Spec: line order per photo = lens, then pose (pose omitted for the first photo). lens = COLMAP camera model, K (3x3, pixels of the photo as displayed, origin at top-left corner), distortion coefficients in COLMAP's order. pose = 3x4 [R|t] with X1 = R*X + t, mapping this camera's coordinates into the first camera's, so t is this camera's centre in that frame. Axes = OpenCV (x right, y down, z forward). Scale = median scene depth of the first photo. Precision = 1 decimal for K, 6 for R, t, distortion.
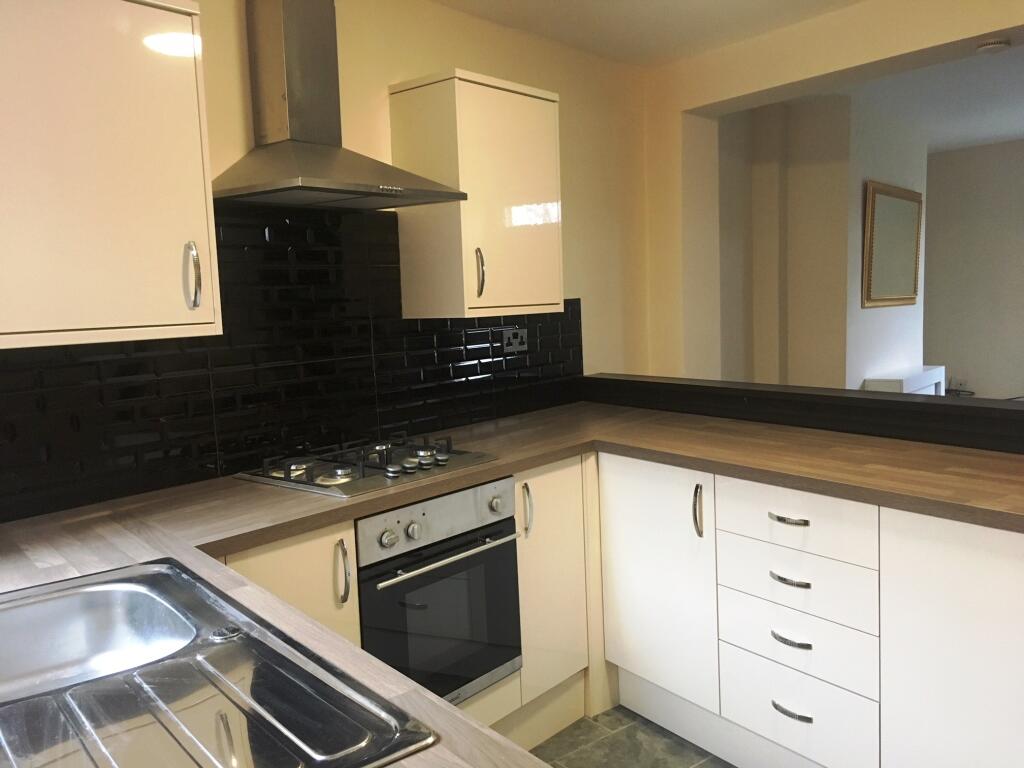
lens RADIAL K [[850.2, 0, 512.0], [0, 850.2, 384.0], [0, 0, 1]] dist [-0.003585, -0.001506]
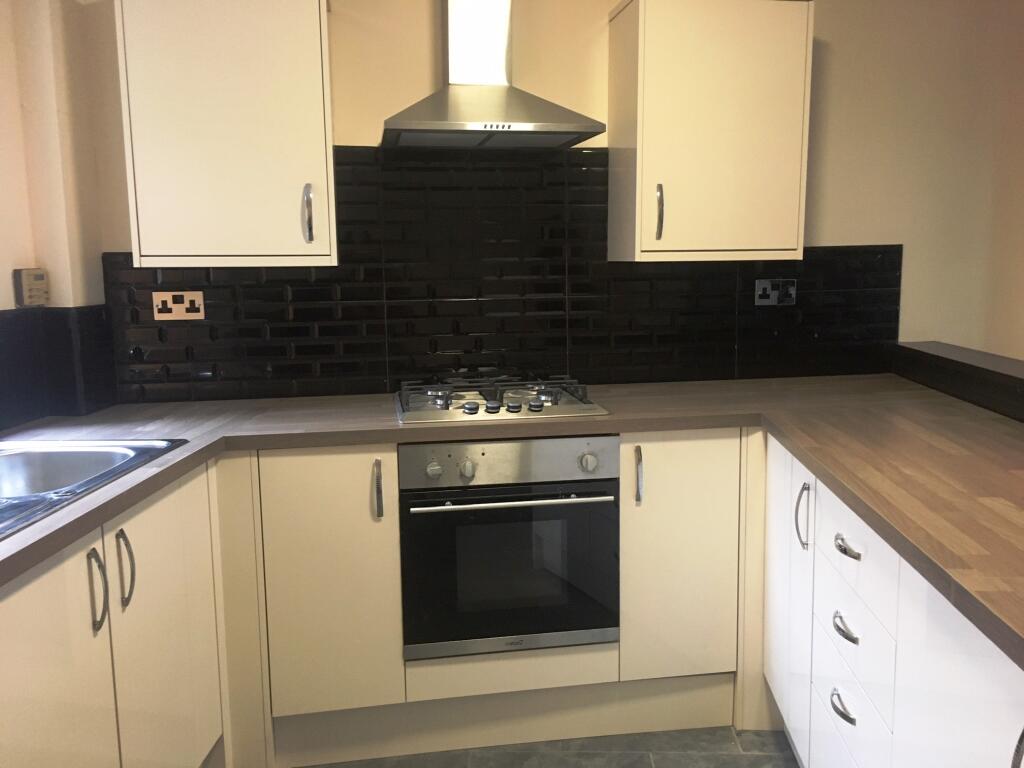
lens RADIAL K [[854.2, 0, 512.0], [0, 854.2, 384.0], [0, 0, 1]] dist [0.017316, 0.001277]
pose [[0.770894, 0.127095, -0.624154, 0.469434], [-0.086043, 0.991688, 0.095663, -0.024723], [0.631125, -0.020042, 0.775422, 0.203960]]
